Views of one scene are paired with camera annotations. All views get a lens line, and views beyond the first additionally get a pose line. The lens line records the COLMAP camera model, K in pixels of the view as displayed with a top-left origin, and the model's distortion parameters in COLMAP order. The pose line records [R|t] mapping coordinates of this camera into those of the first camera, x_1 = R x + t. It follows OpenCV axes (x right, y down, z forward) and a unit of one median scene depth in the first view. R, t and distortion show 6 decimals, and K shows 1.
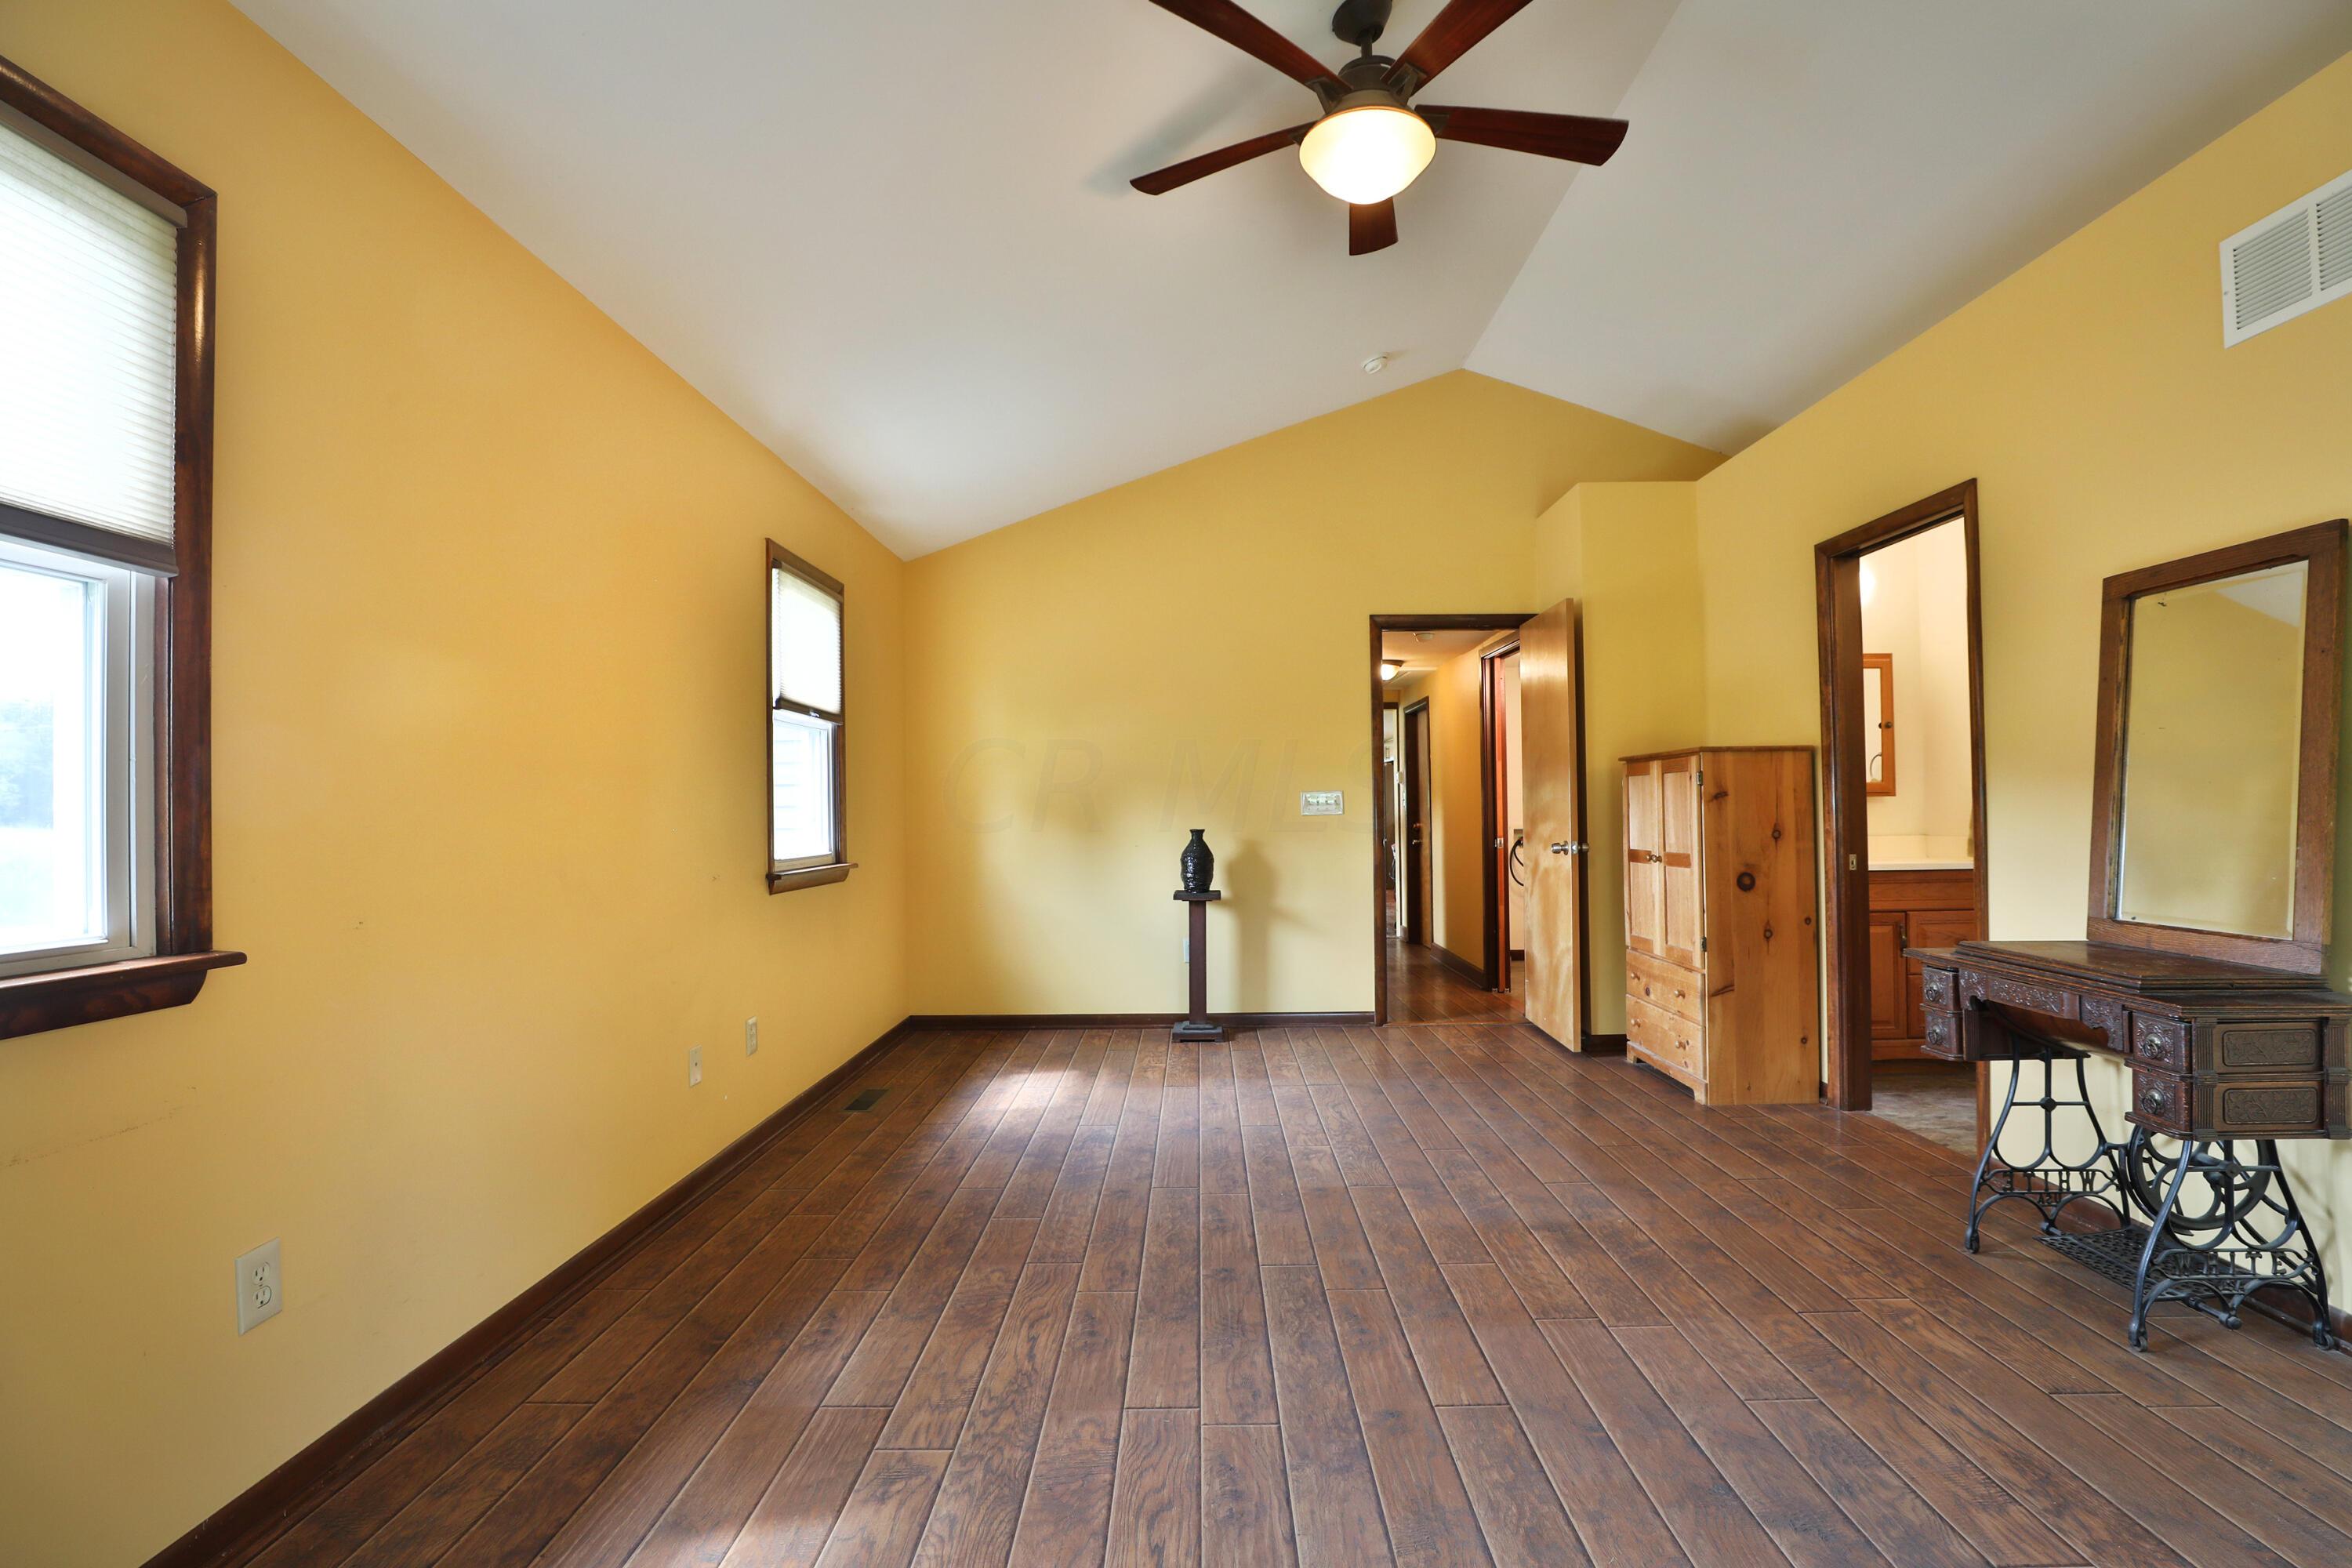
lens RADIAL K [[1079.1, 0, 1176.0], [0, 1079.1, 784.0], [0, 0, 1]] dist [-0.000225, 0.027904]
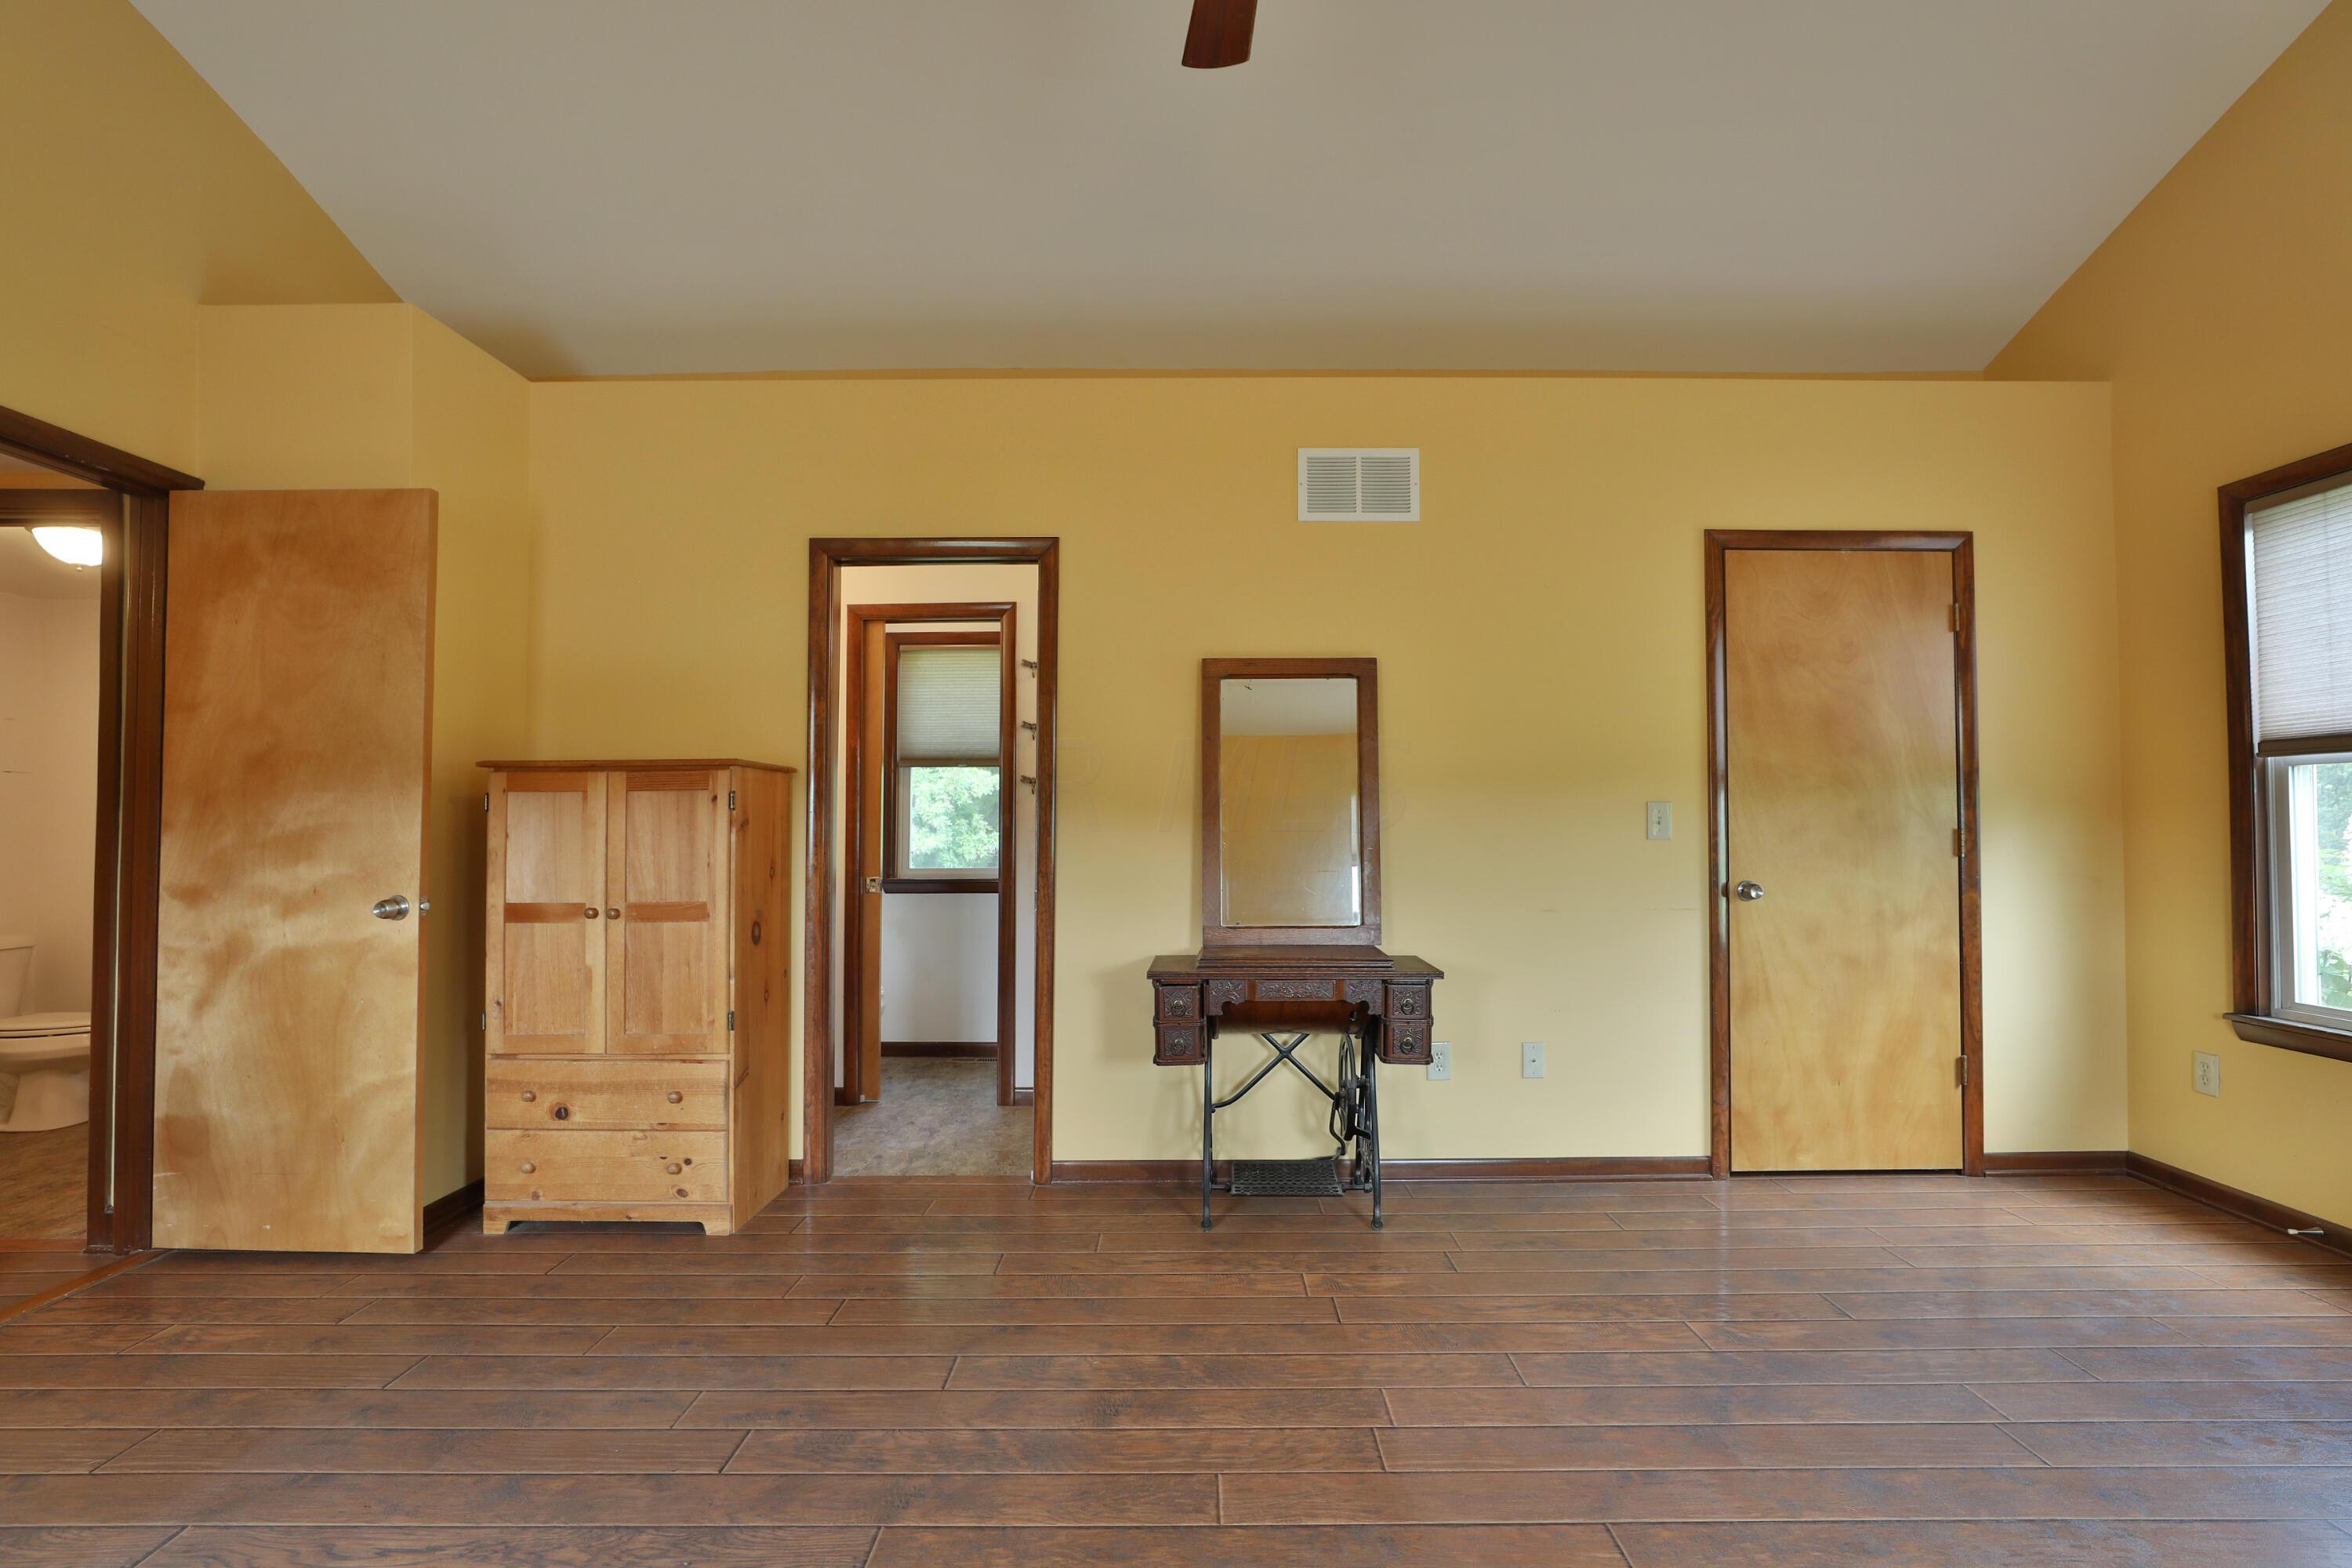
lens RADIAL K [[1142.1, 0, 1177.4], [0, 1142.1, 831.9], [0, 0, 1]] dist [-0.005741, 0.000352]
pose [[-0.024158, 0.011338, 0.999644, -0.386060], [-0.024746, 0.999622, -0.011936, 0.022750], [-0.999402, -0.025026, -0.023868, 0.877176]]
